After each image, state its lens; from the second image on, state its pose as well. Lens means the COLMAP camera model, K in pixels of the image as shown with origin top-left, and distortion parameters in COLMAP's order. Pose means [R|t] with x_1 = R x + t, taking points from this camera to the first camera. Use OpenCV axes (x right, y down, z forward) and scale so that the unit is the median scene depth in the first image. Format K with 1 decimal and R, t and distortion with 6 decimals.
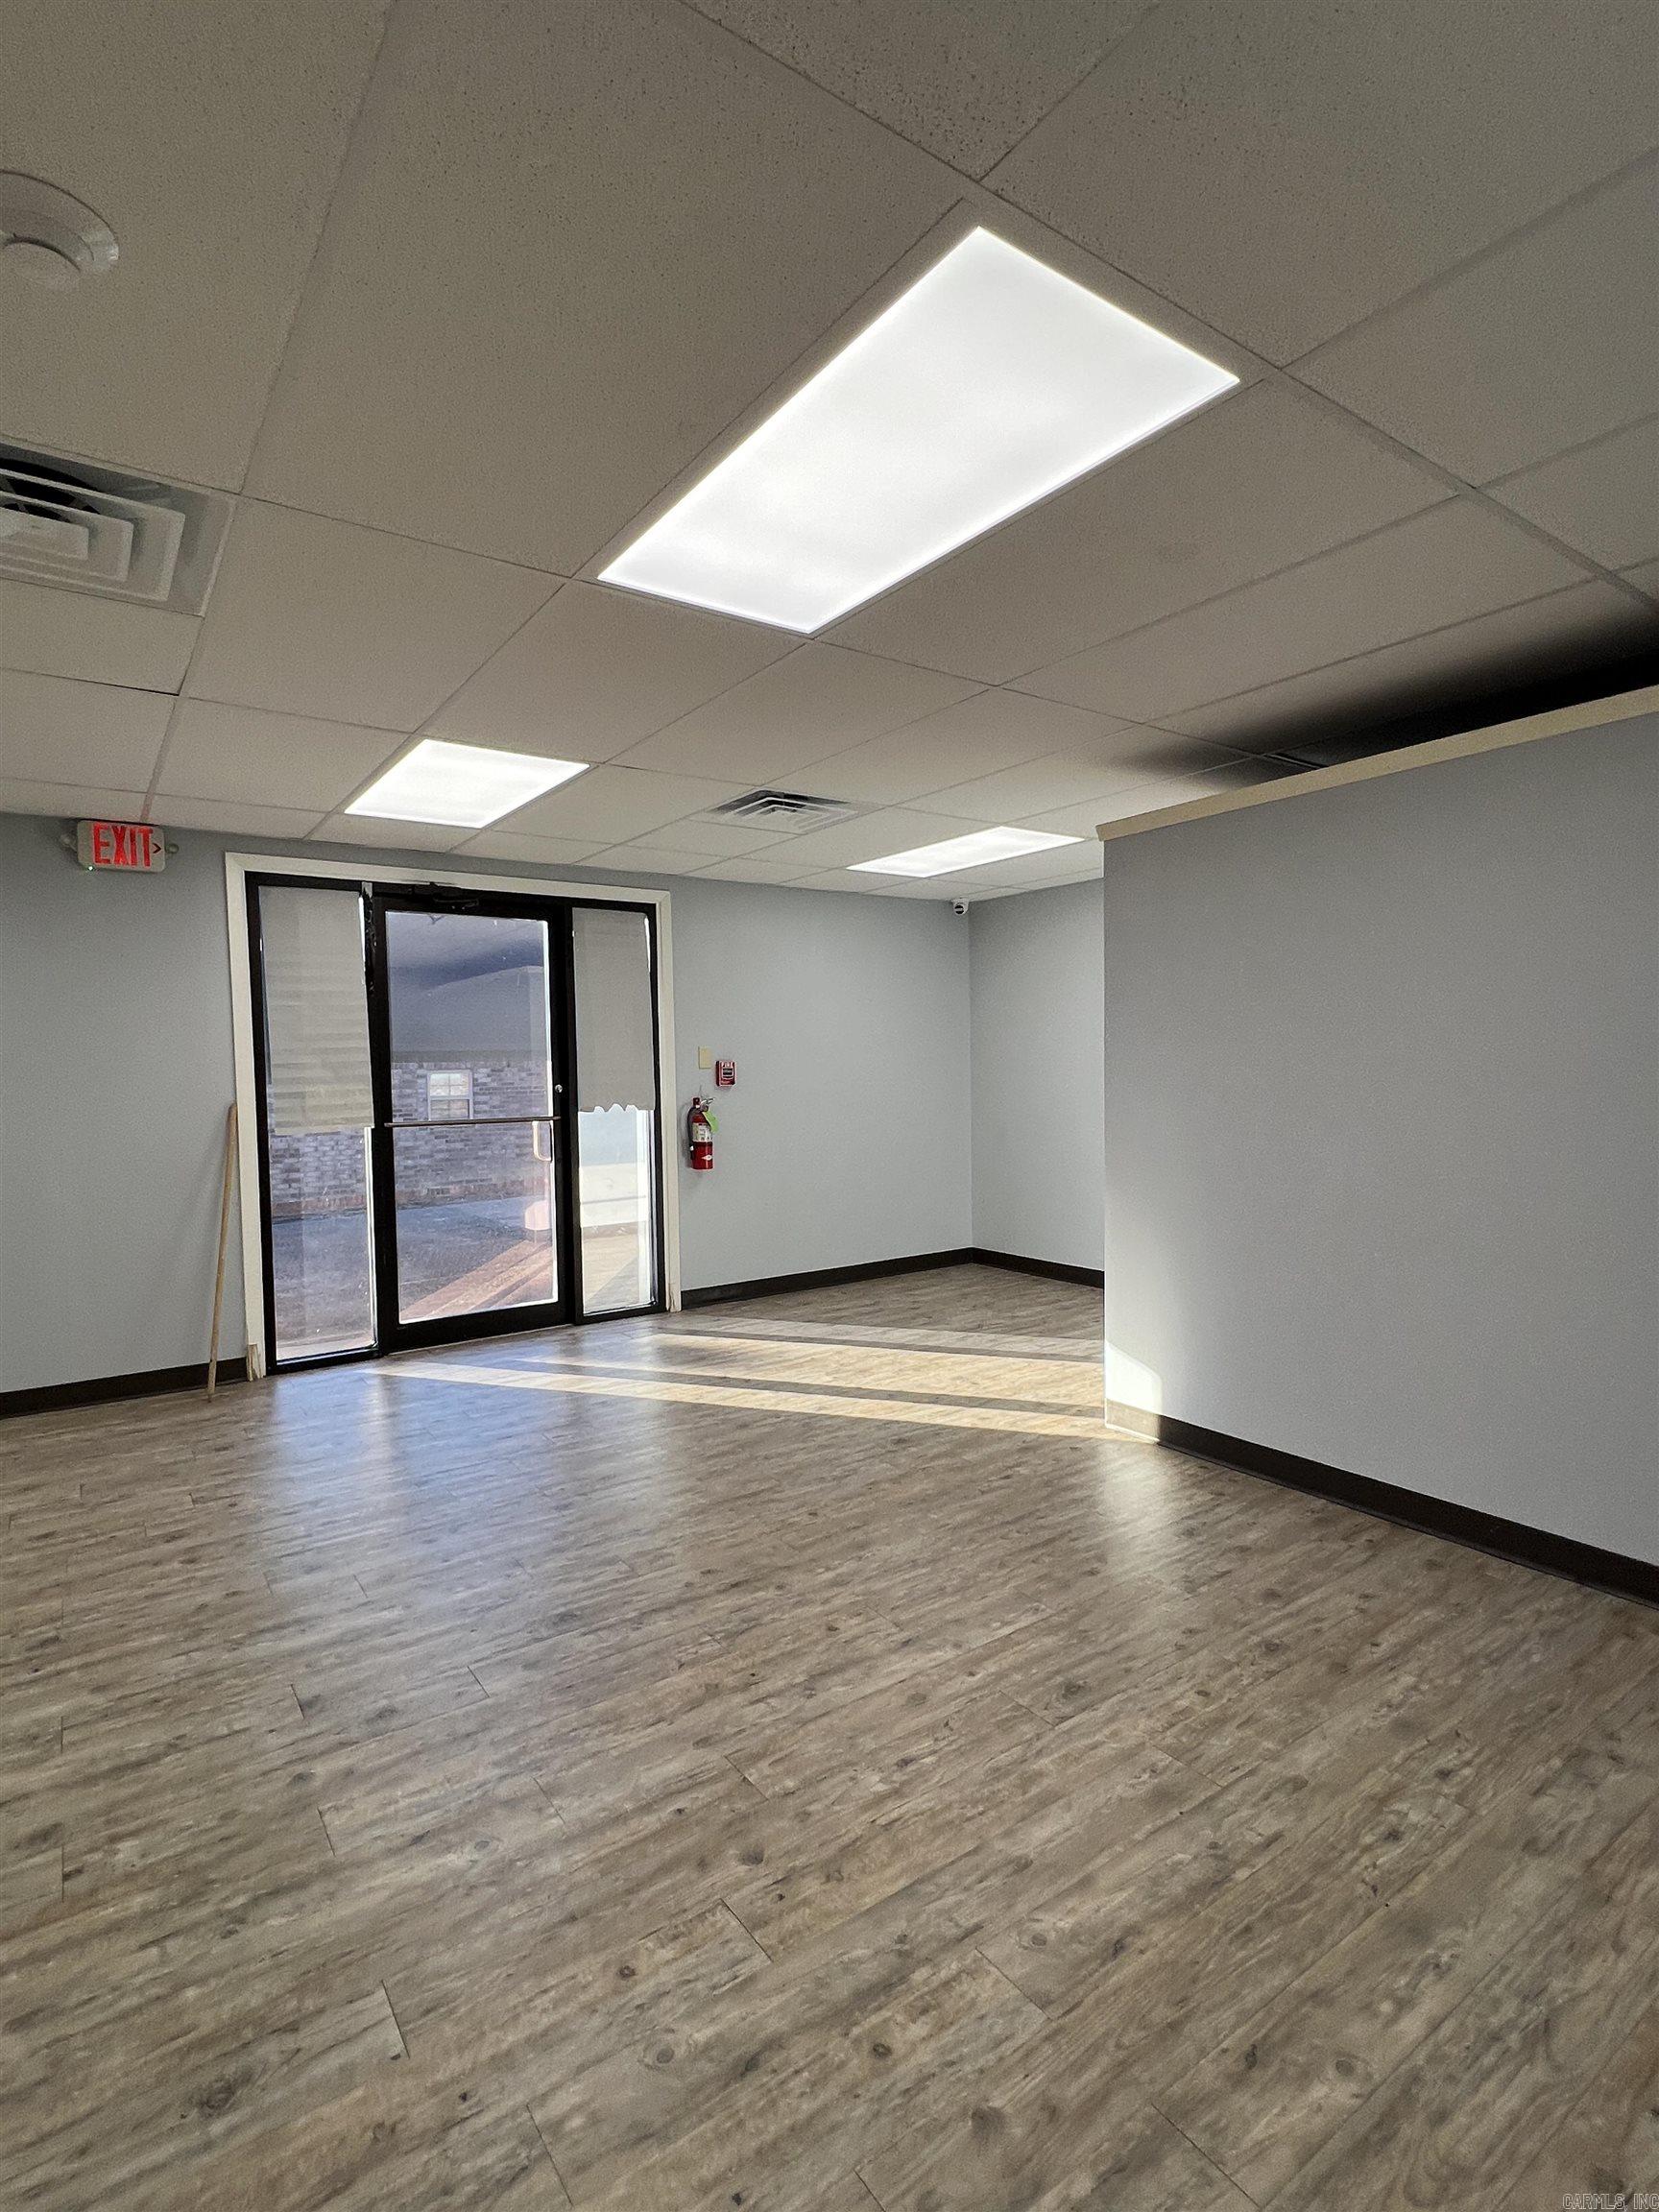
lens RADIAL K [[1088.2, 0, 819.5], [0, 1088.2, 1112.6], [0, 0, 1]] dist [-0.004353, -0.000071]
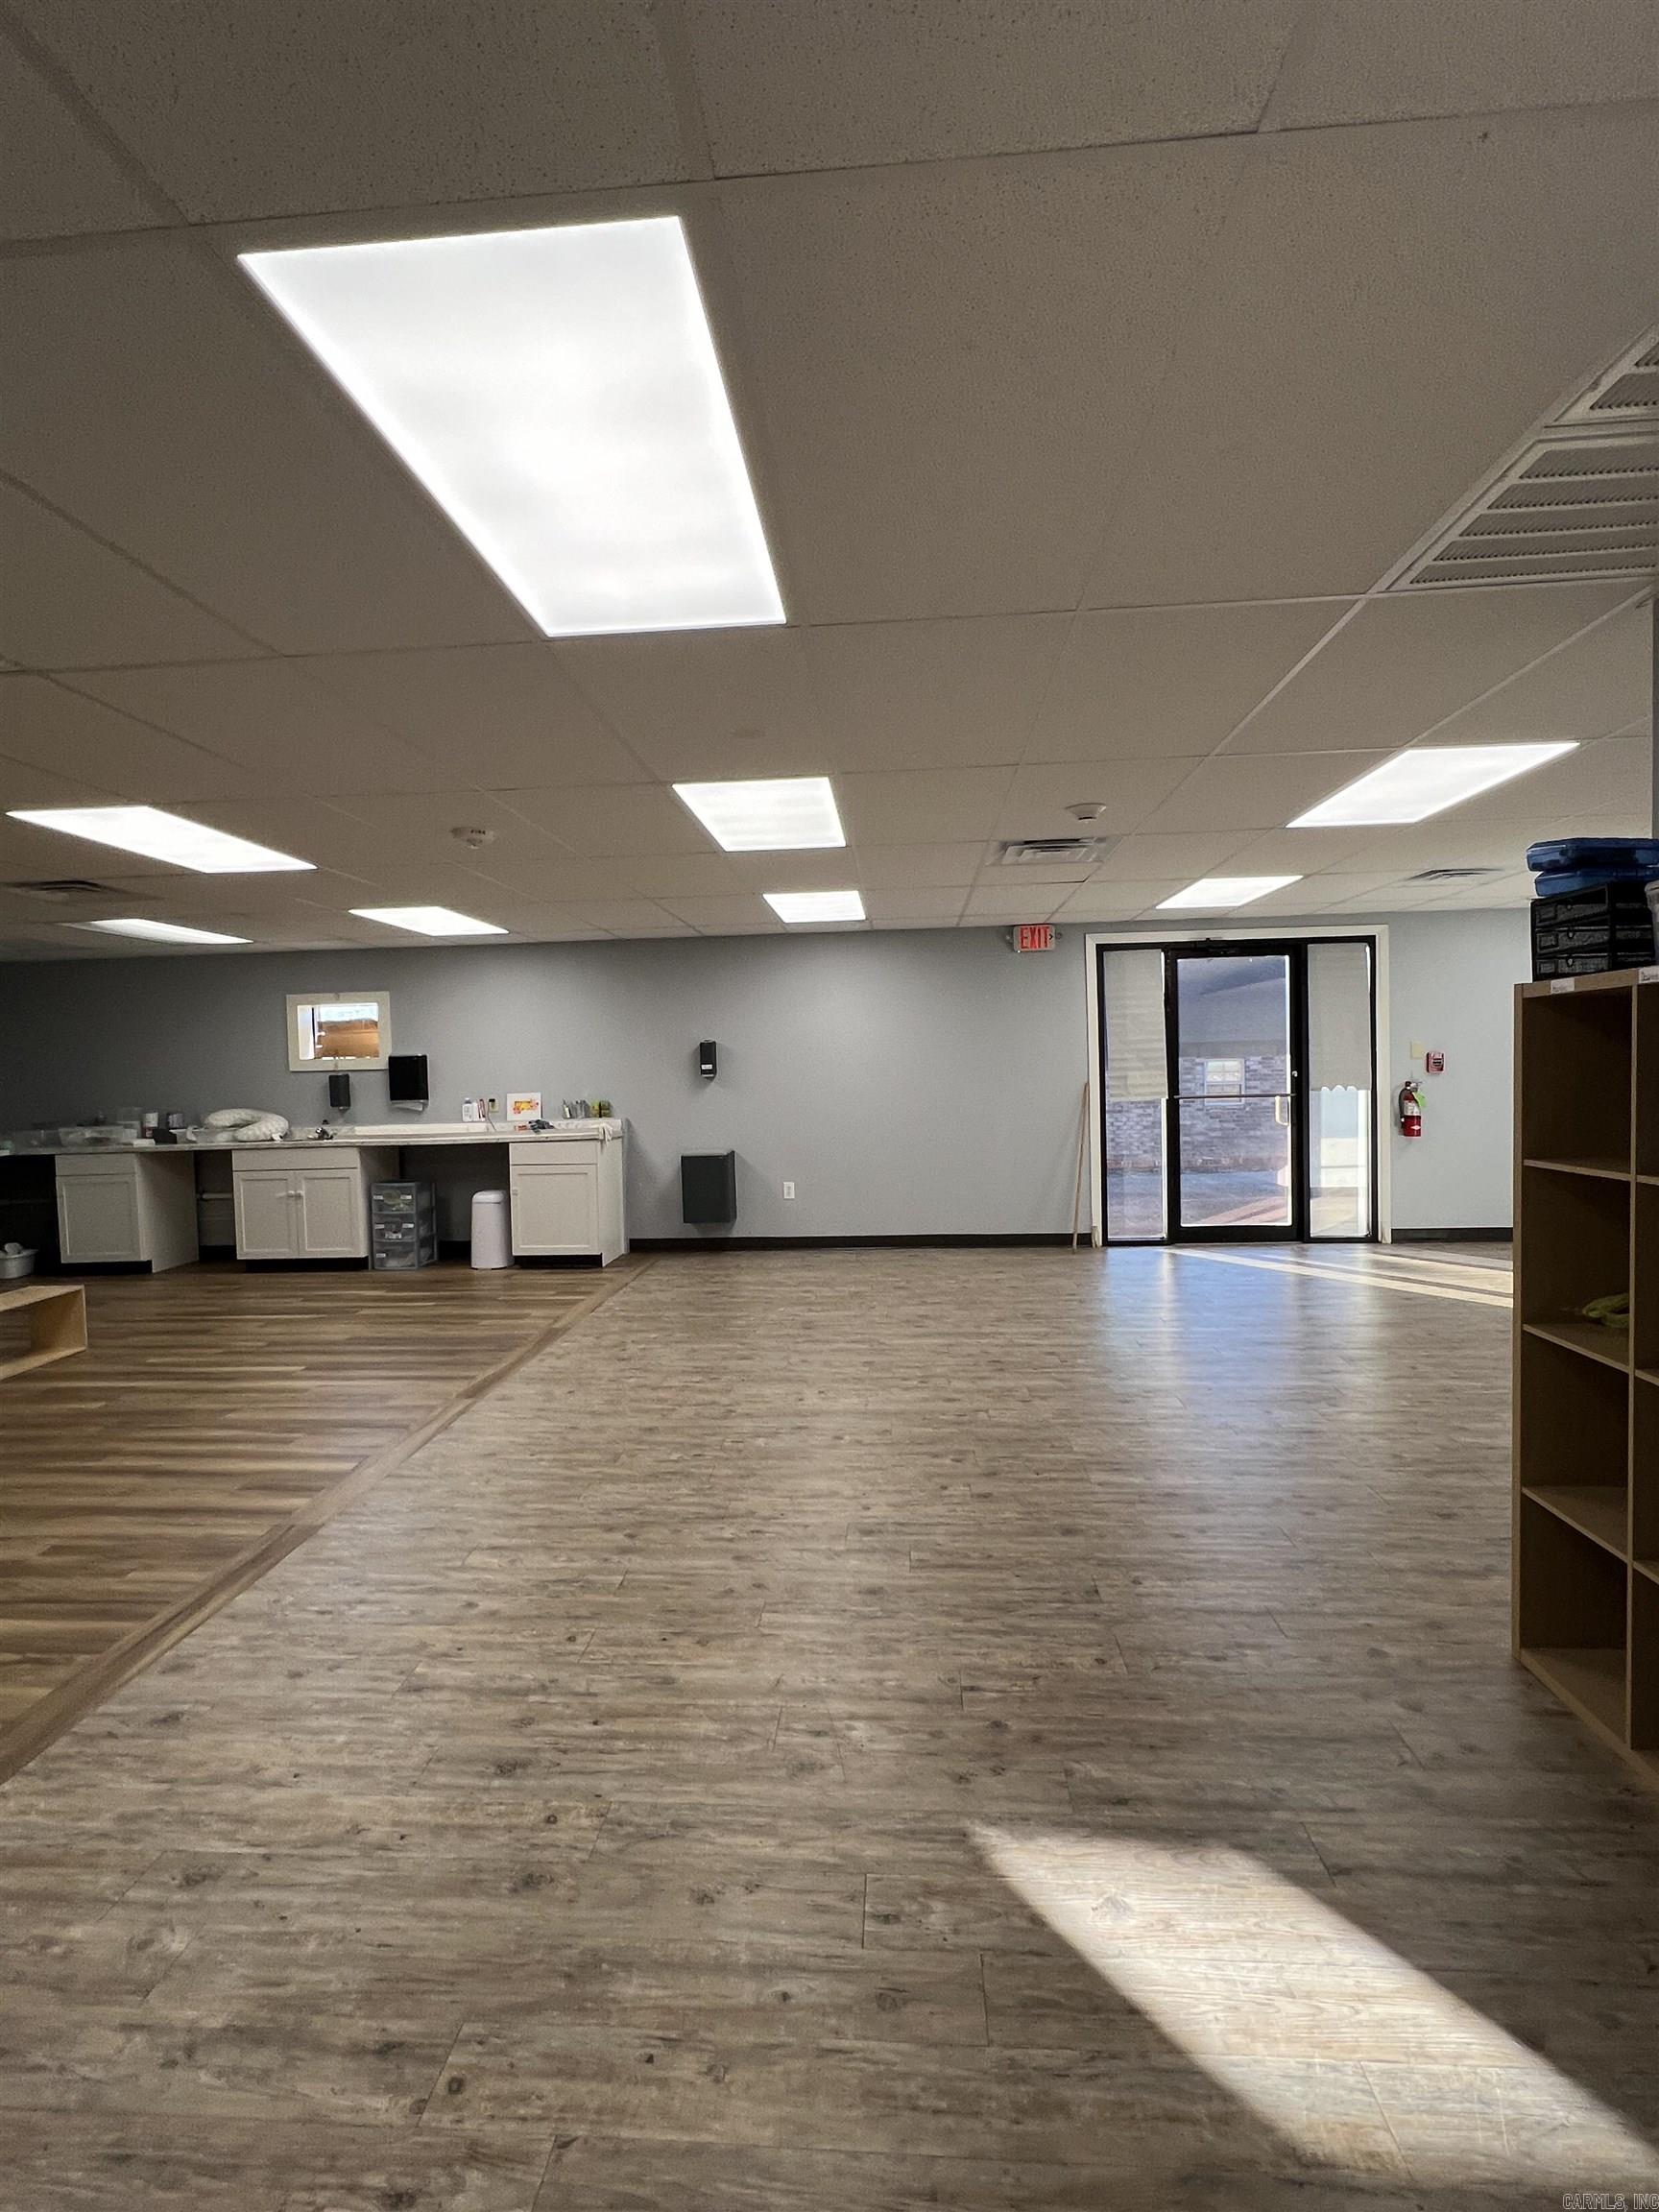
lens RADIAL K [[1088.2, 0, 825.7], [0, 1088.2, 1098.6], [0, 0, 1]] dist [-0.004353, -0.000071]
pose [[0.776263, 0.016207, -0.630200, 0.191313], [-0.016530, 0.999849, 0.005352, 0.013506], [0.630192, 0.006263, 0.776414, -0.516166]]
